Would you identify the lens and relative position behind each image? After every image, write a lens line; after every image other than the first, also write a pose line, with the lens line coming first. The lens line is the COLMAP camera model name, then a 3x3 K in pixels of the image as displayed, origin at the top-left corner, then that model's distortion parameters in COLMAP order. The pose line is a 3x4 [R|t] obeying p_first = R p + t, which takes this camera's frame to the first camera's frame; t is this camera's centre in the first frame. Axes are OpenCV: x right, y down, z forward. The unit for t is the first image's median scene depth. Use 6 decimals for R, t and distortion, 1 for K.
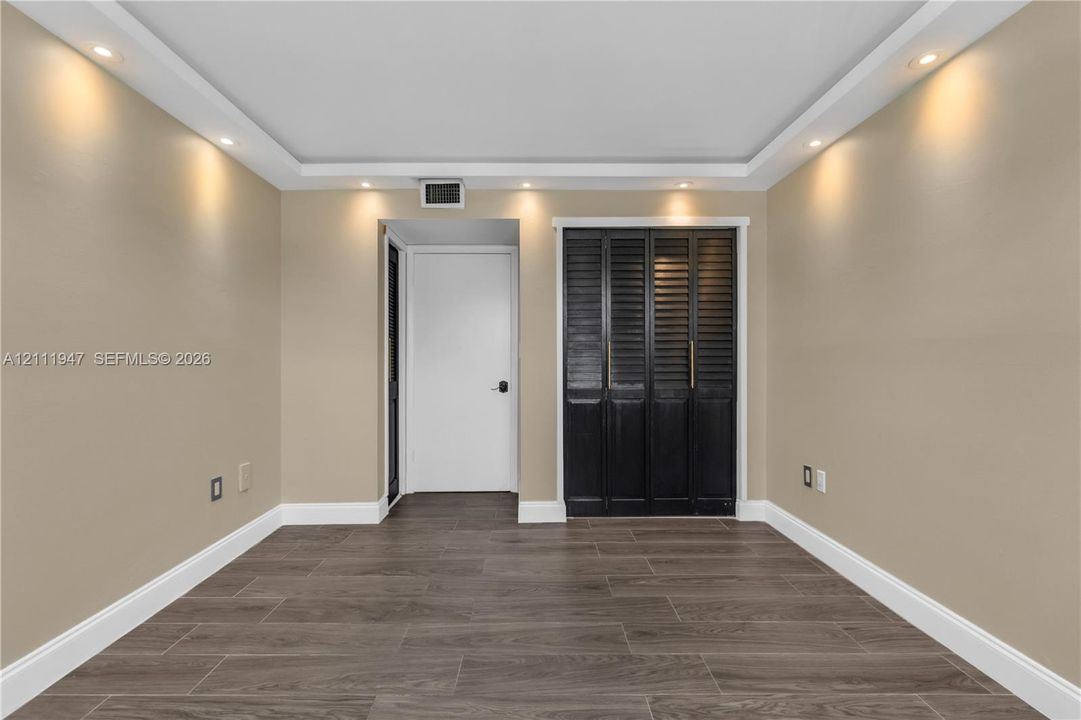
lens RADIAL K [[474.7, 0, 539.0], [0, 474.7, 359.3], [0, 0, 1]] dist [-0.002863, 0.001514]
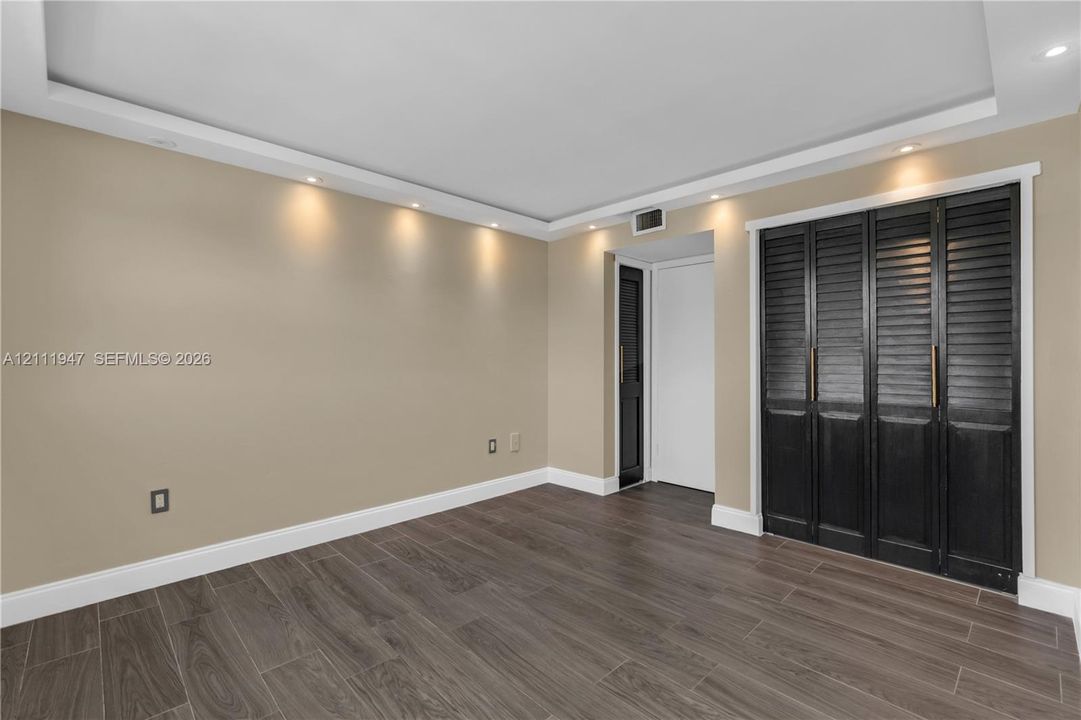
lens RADIAL K [[474.7, 0, 534.6], [0, 474.7, 358.8], [0, 0, 1]] dist [-0.002863, 0.001514]
pose [[0.692476, 0.004536, -0.721427, 0.465066], [-0.002916, 0.999990, 0.003489, -0.019383], [0.721435, -0.000313, 0.692482, 0.008095]]
